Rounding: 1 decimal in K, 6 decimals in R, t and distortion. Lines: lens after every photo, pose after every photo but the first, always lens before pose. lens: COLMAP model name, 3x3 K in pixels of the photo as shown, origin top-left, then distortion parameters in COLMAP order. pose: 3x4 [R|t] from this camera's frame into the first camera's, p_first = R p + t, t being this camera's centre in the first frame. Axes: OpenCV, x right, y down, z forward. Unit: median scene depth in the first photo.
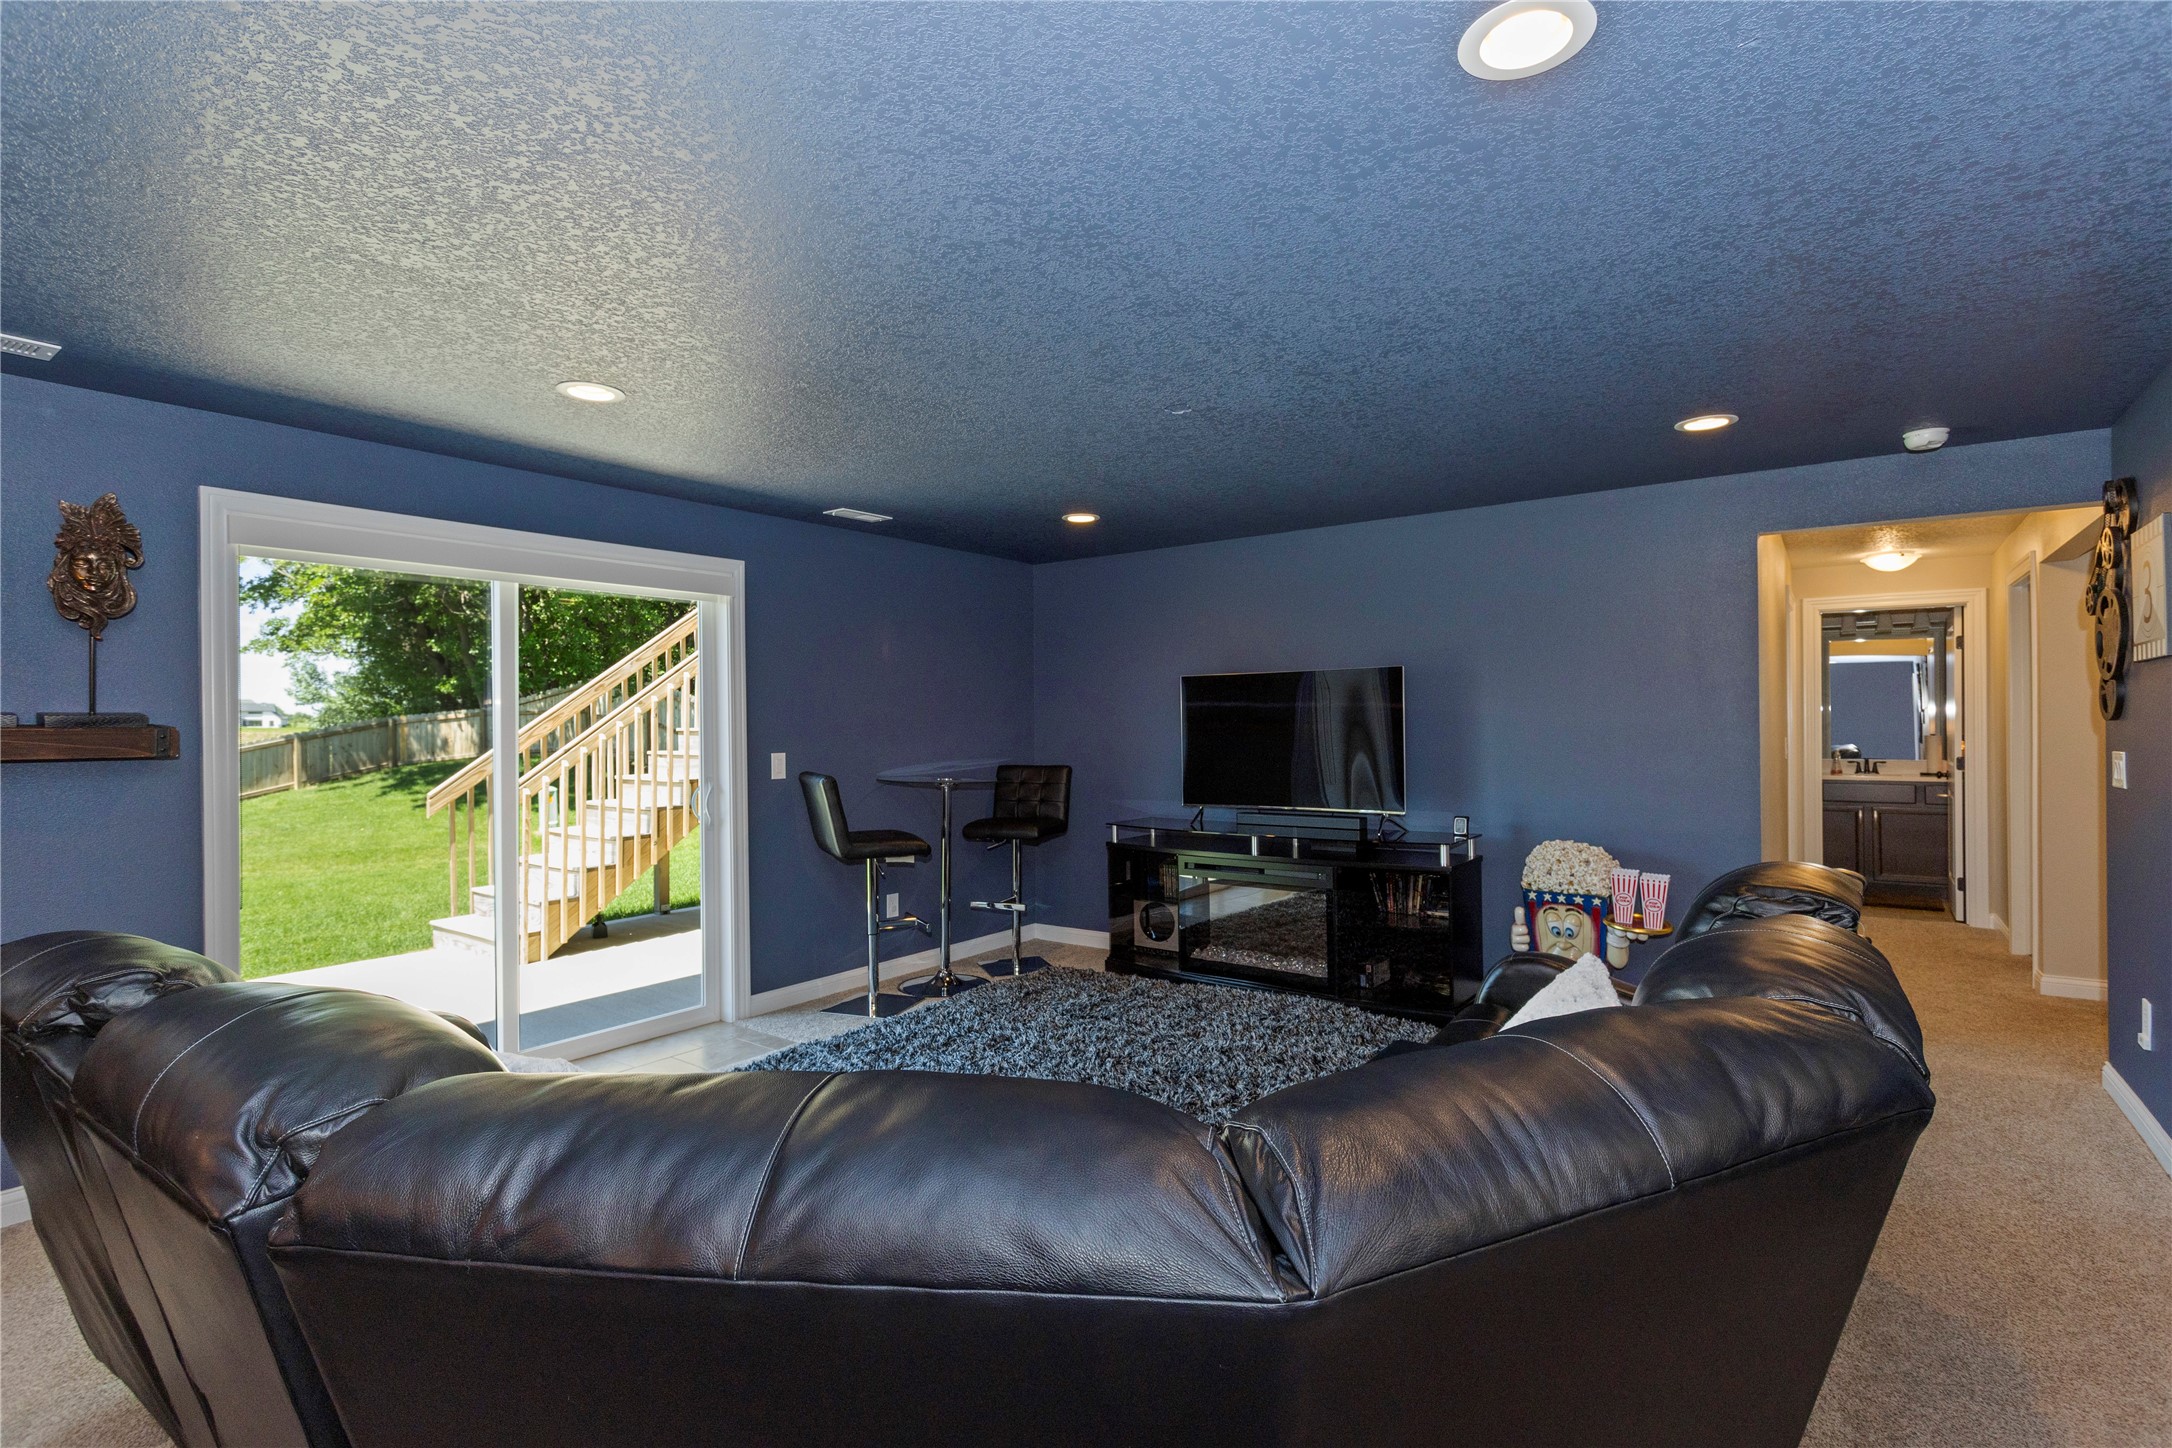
lens RADIAL K [[1035.7, 0, 1094.4], [0, 1035.7, 723.5], [0, 0, 1]] dist [0.001261, 0.000382]
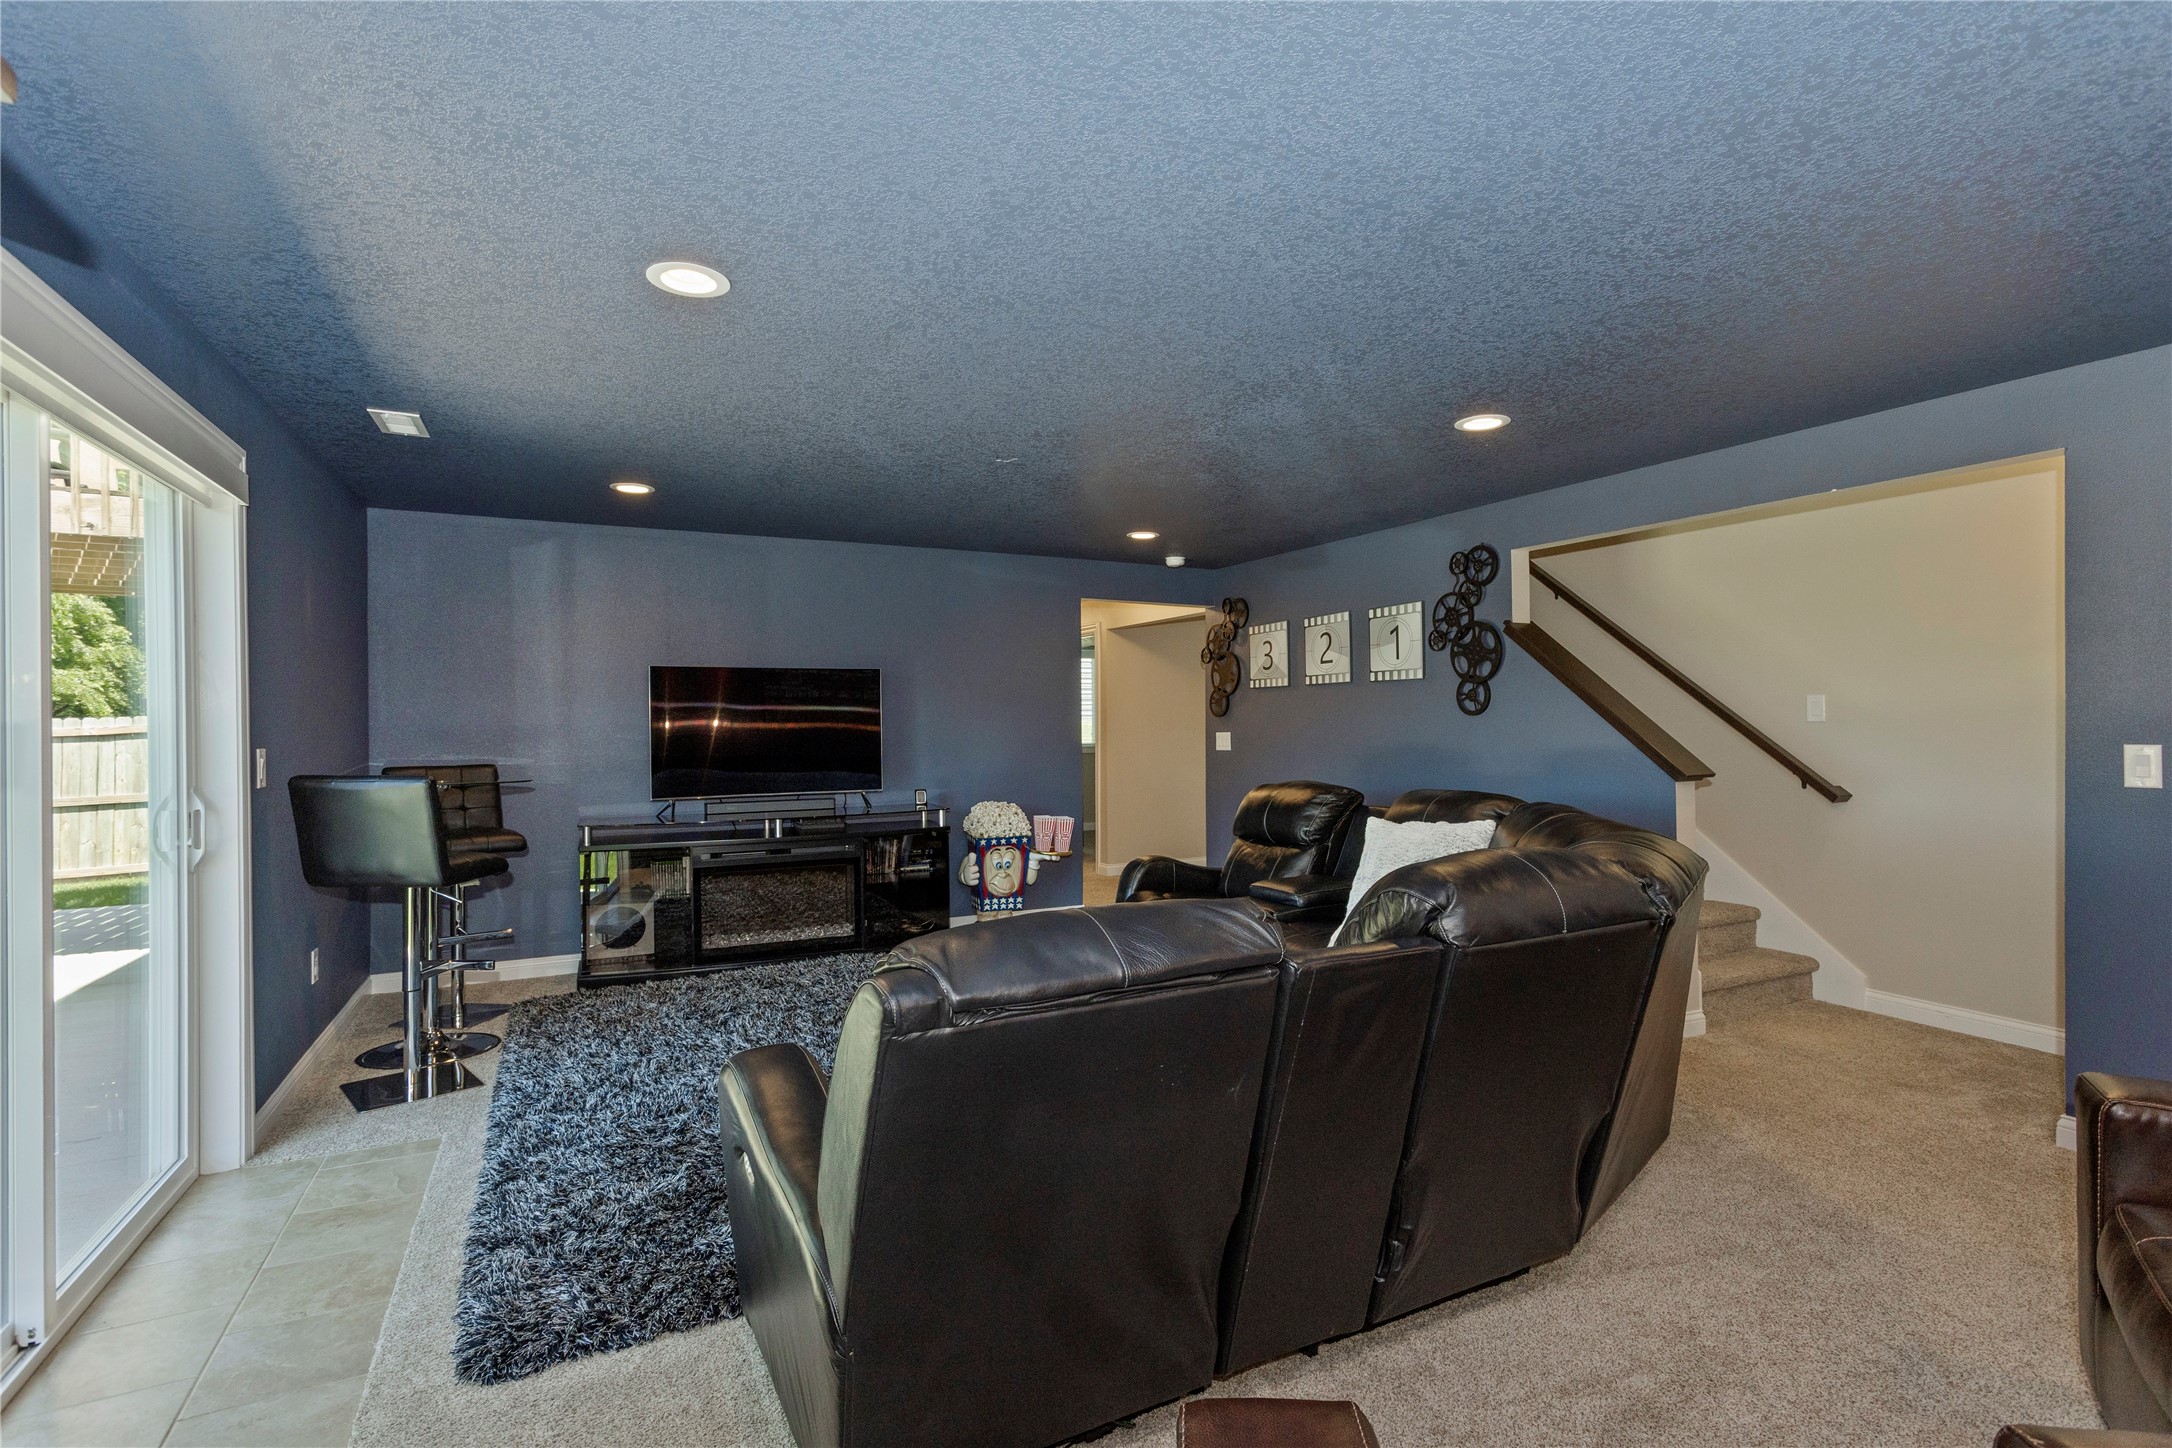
lens RADIAL K [[1035.7, 0, 1094.4], [0, 1035.7, 723.5], [0, 0, 1]] dist [0.001261, 0.000382]
pose [[0.450715, 0.006753, 0.892642, -0.727223], [0.004545, 0.999941, -0.009859, 0.023326], [-0.892656, 0.008501, 0.450657, 0.251717]]
